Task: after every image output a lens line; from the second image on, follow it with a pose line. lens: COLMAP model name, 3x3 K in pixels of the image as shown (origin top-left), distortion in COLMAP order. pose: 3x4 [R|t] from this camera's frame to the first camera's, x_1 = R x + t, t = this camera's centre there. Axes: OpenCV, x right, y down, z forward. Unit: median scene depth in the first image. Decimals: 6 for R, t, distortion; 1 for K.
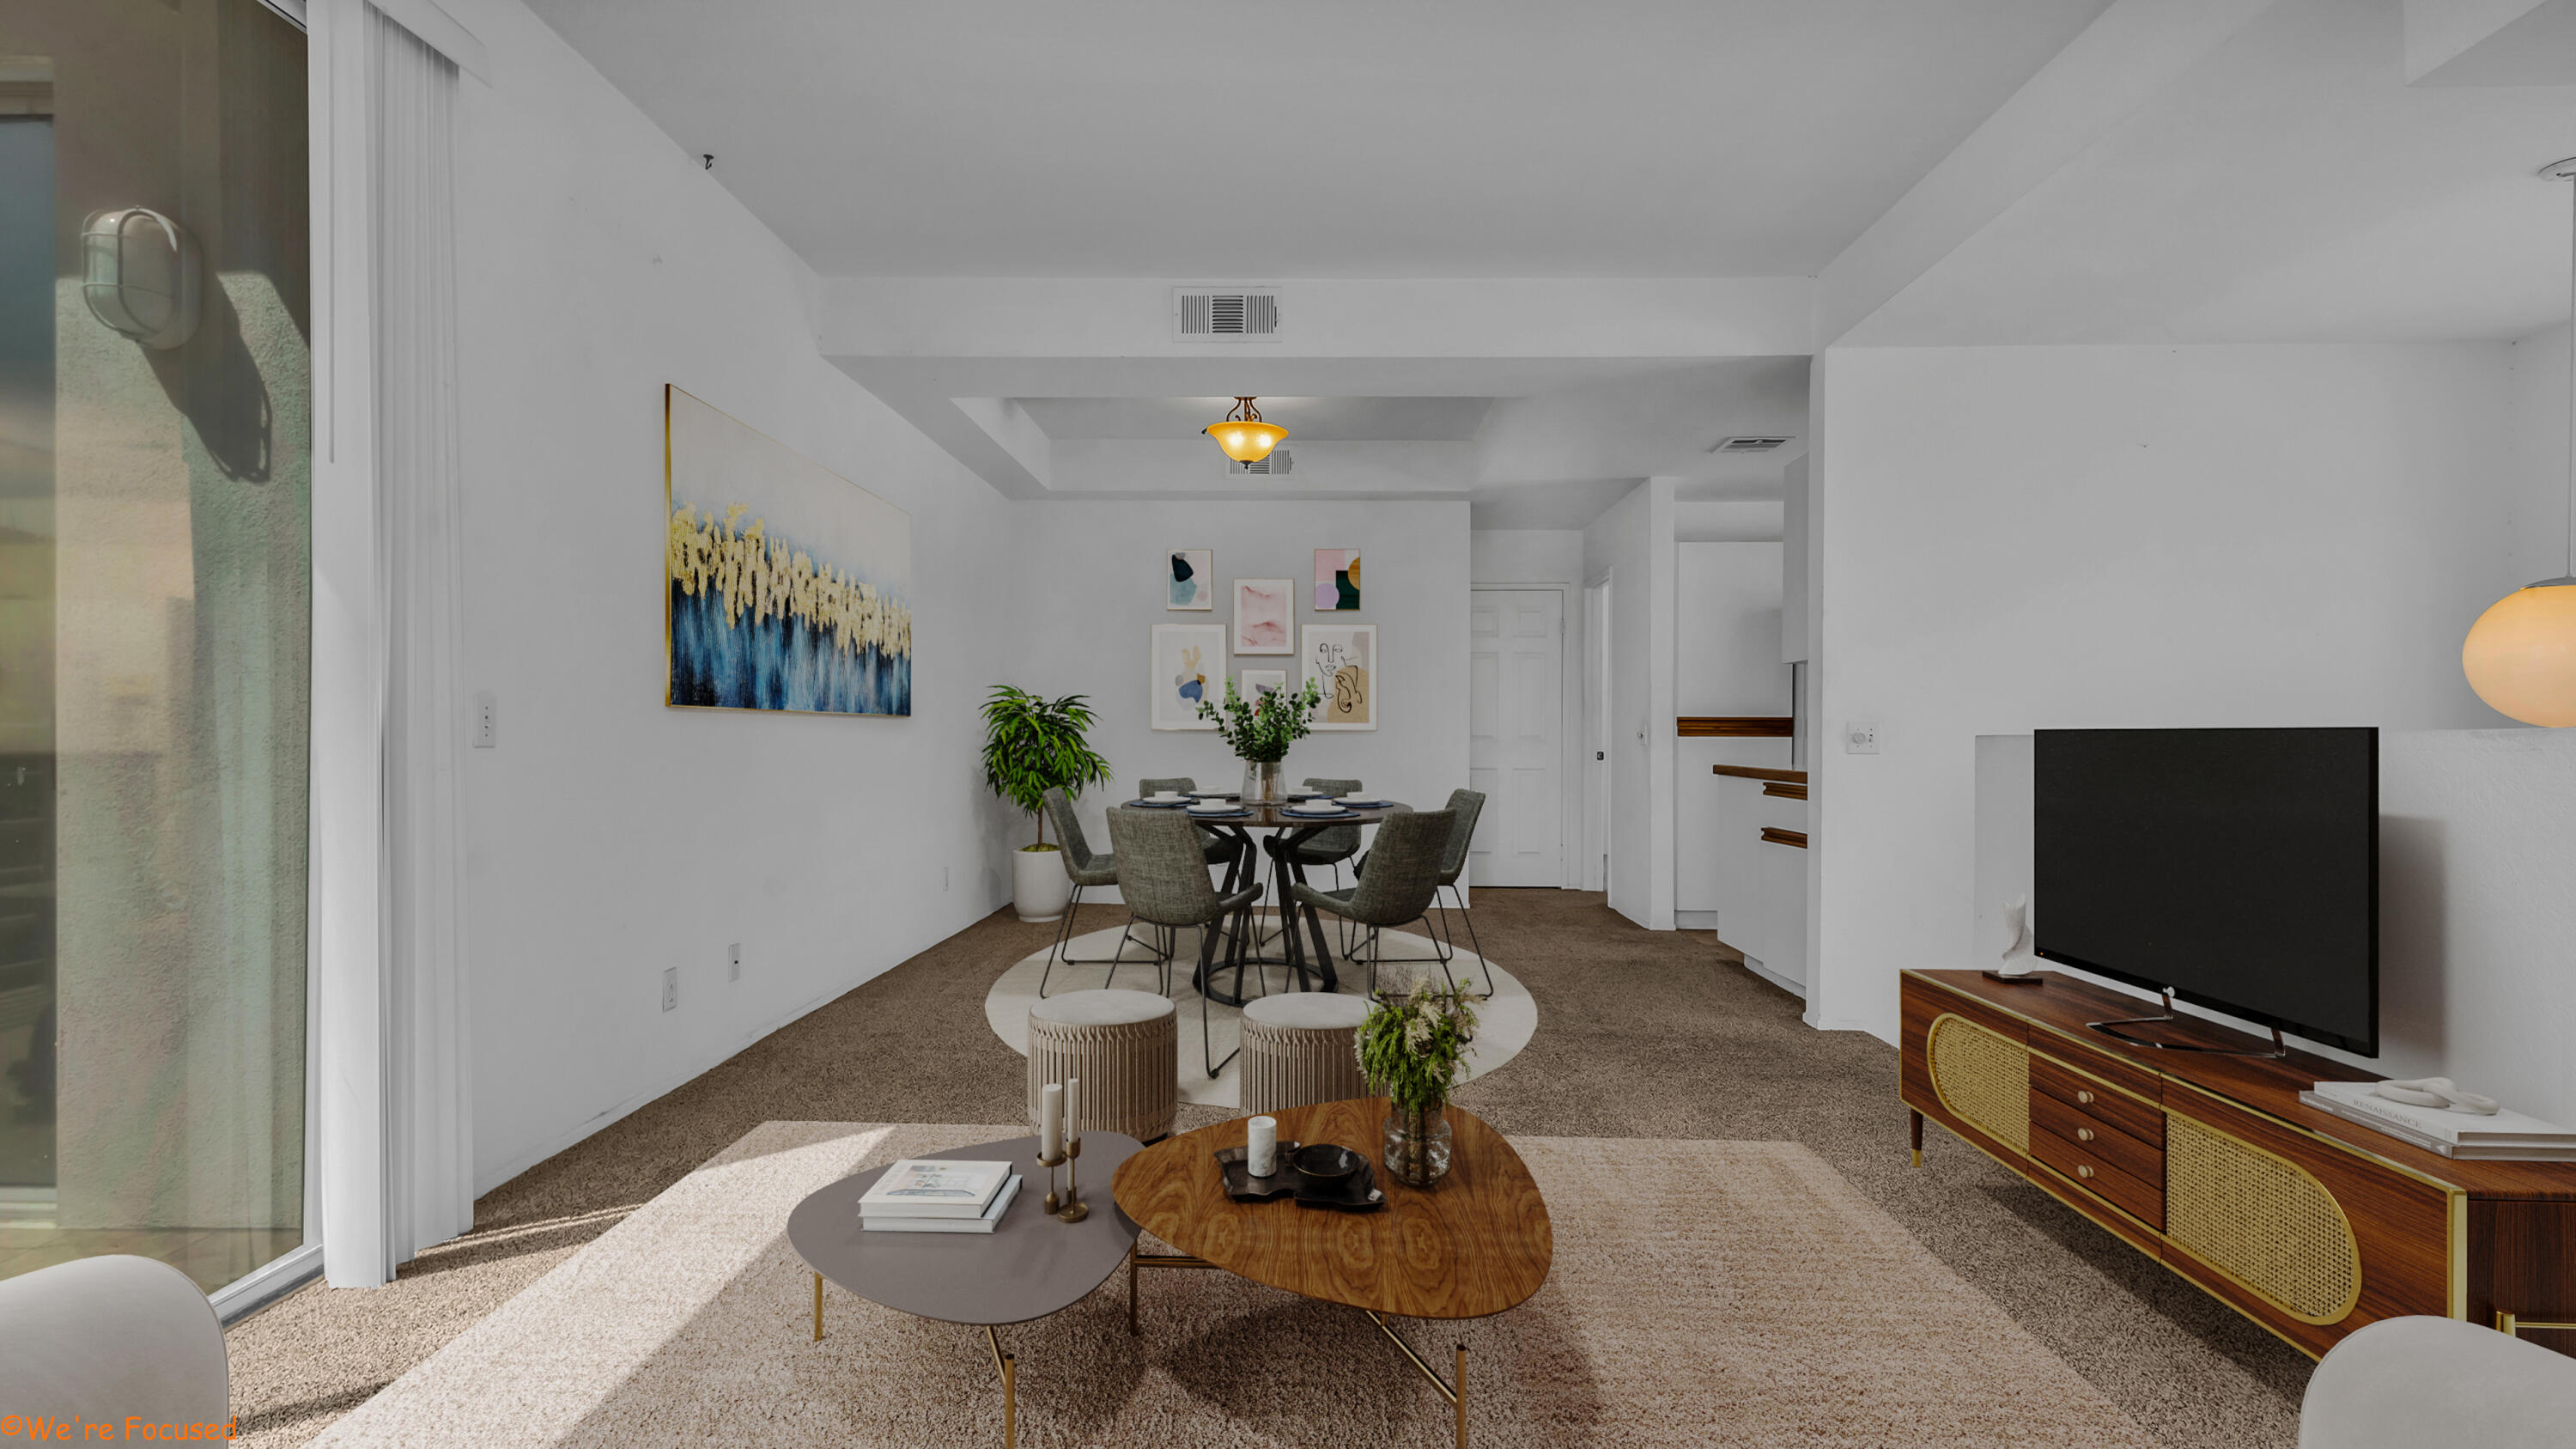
lens RADIAL K [[1173.2, 0, 1298.7], [0, 1173.2, 778.4], [0, 0, 1]] dist [-0.002217, -0.000597]
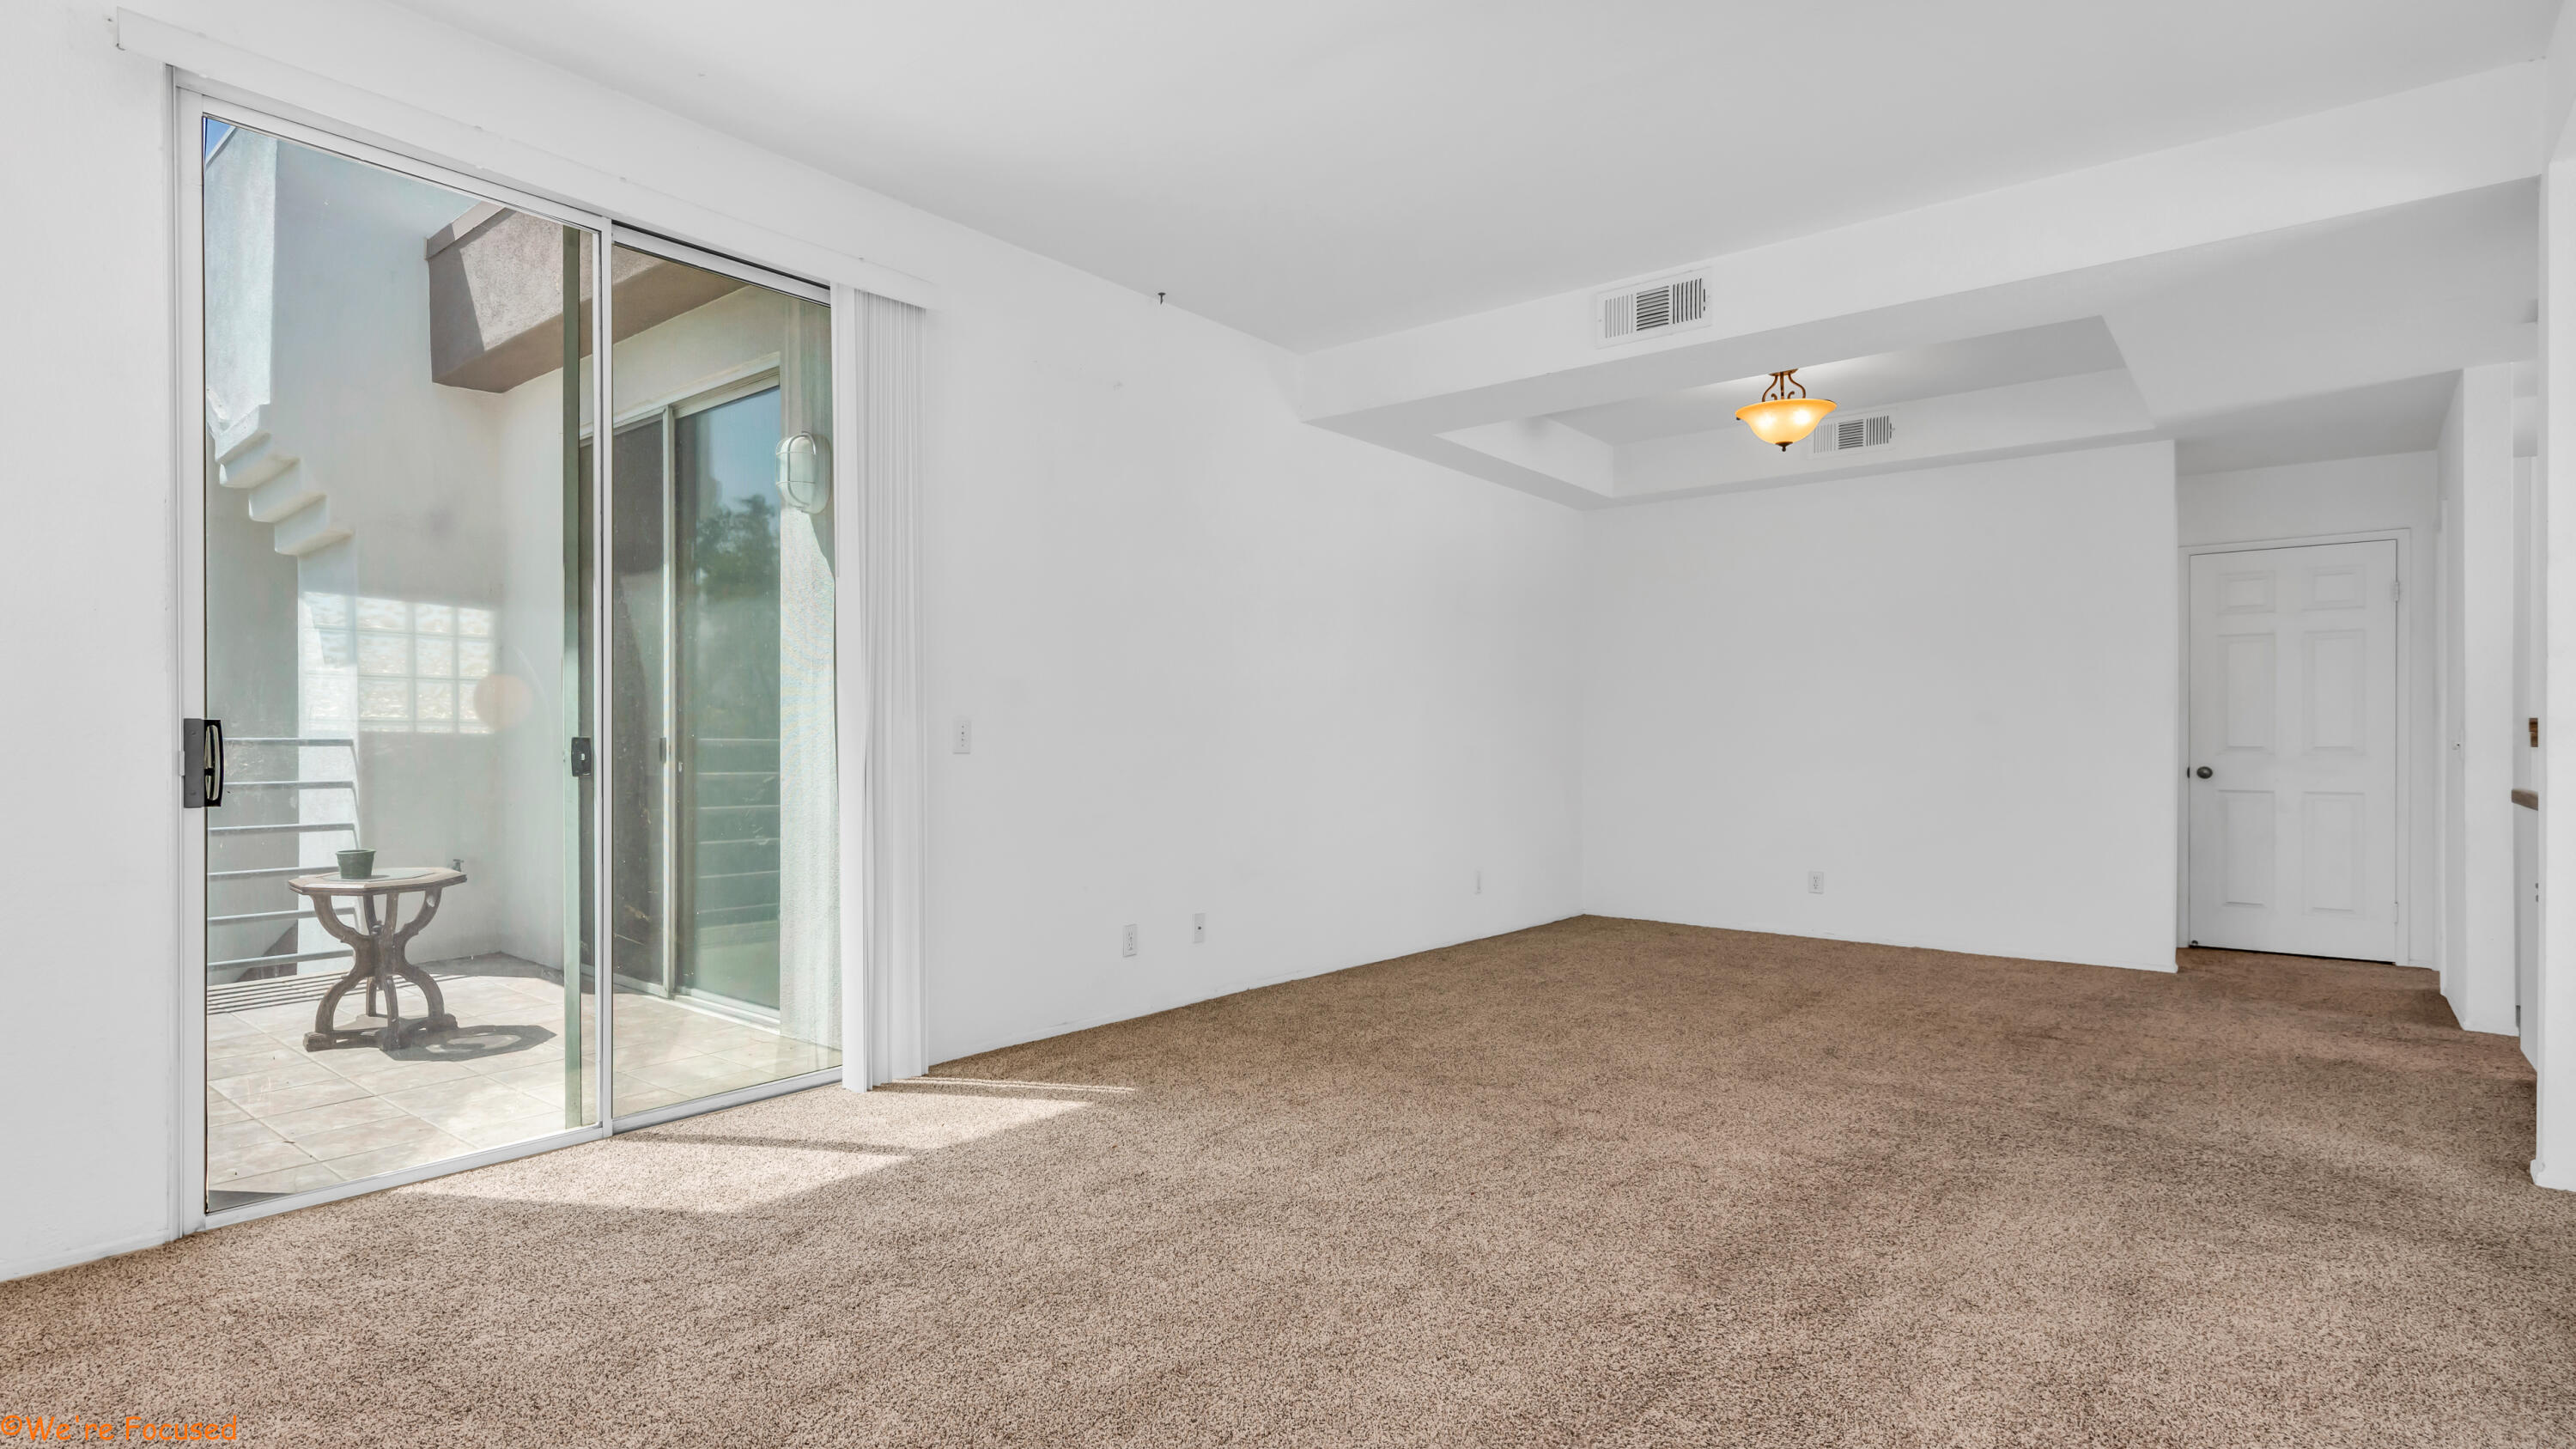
lens RADIAL K [[1261.4, 0, 1290.1], [0, 1261.4, 789.4], [0, 0, 1]] dist [-0.011500, -0.000392]
pose [[0.788733, 0.019202, -0.614436, 0.349086], [-0.021418, 0.999764, 0.003750, 0.002163], [0.614362, 0.010202, 0.788958, 0.003407]]
